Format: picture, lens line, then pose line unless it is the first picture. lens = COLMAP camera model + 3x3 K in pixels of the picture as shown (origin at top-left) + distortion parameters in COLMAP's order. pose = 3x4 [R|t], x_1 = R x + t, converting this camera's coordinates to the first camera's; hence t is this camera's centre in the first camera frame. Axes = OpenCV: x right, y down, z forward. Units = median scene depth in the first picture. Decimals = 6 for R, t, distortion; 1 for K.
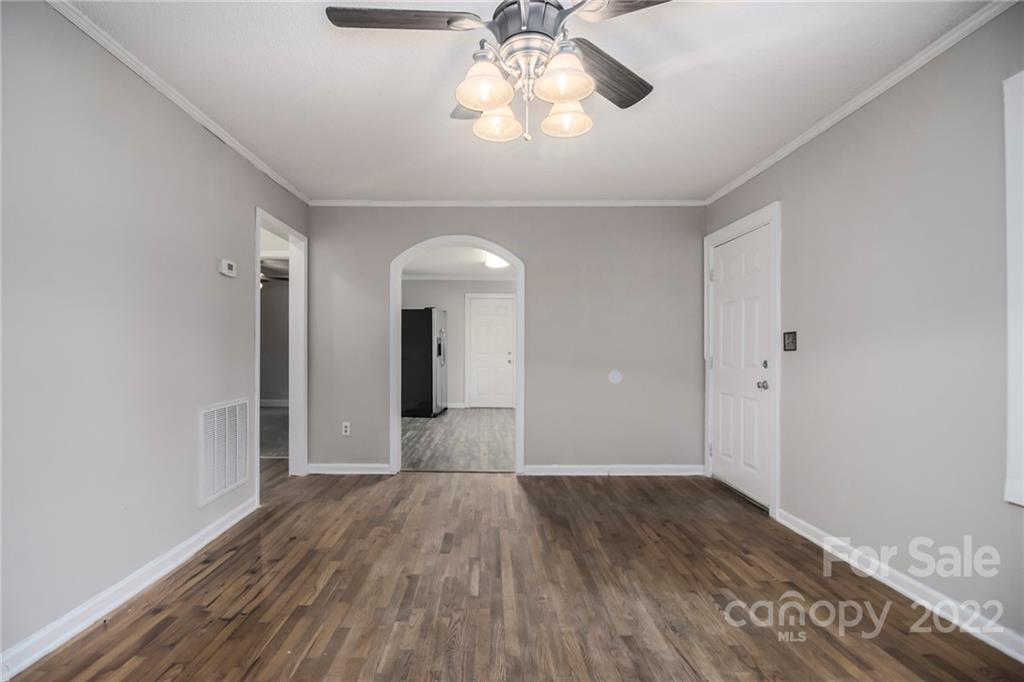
lens RADIAL K [[481.9, 0, 511.1], [0, 481.9, 346.5], [0, 0, 1]] dist [-0.000099, -0.016868]
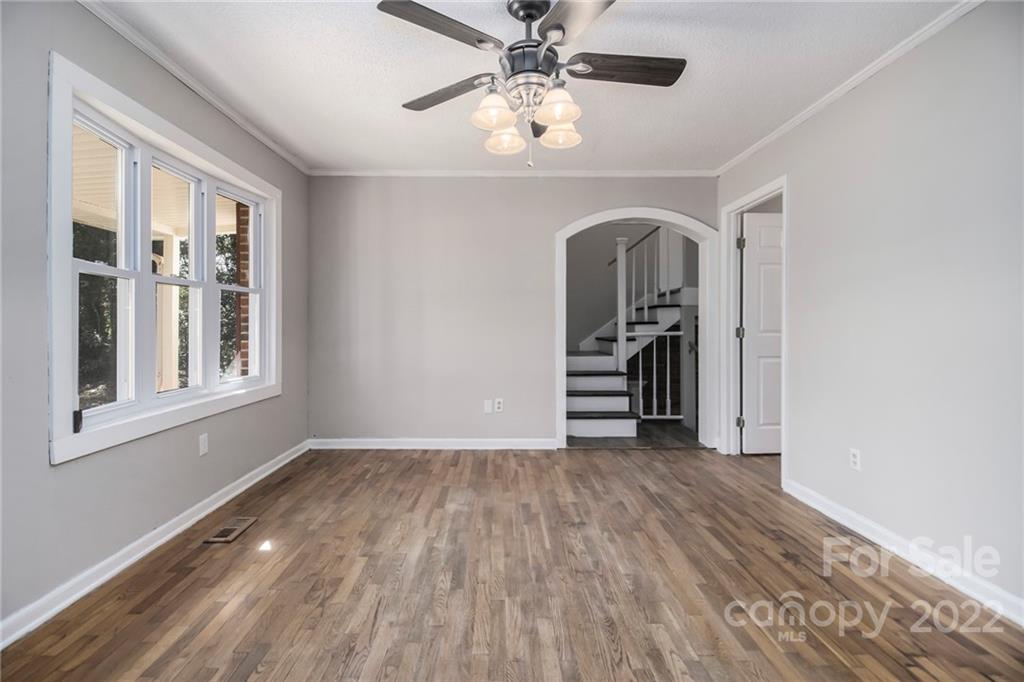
lens RADIAL K [[499.3, 0, 492.5], [0, 499.3, 331.6], [0, 0, 1]] dist [0.031229, -0.000774]
pose [[-0.998693, -0.005532, 0.050810, 0.045891], [-0.005738, 0.999976, -0.003912, 0.036144], [-0.050787, -0.004199, -0.998701, 1.529034]]
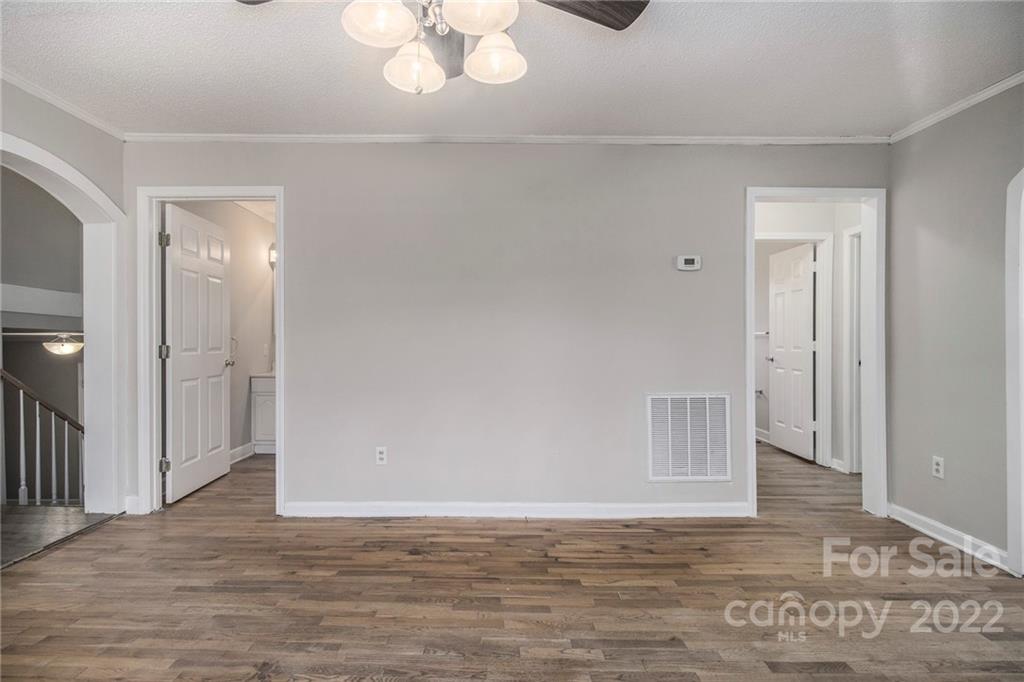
lens RADIAL K [[499.3, 0, 492.5], [0, 499.3, 331.6], [0, 0, 1]] dist [0.031229, -0.000774]
pose [[-0.044520, -0.027685, -0.998625, 0.607222], [0.003892, 0.999604, -0.027886, 0.015361], [0.999001, -0.005129, -0.044395, 0.745973]]
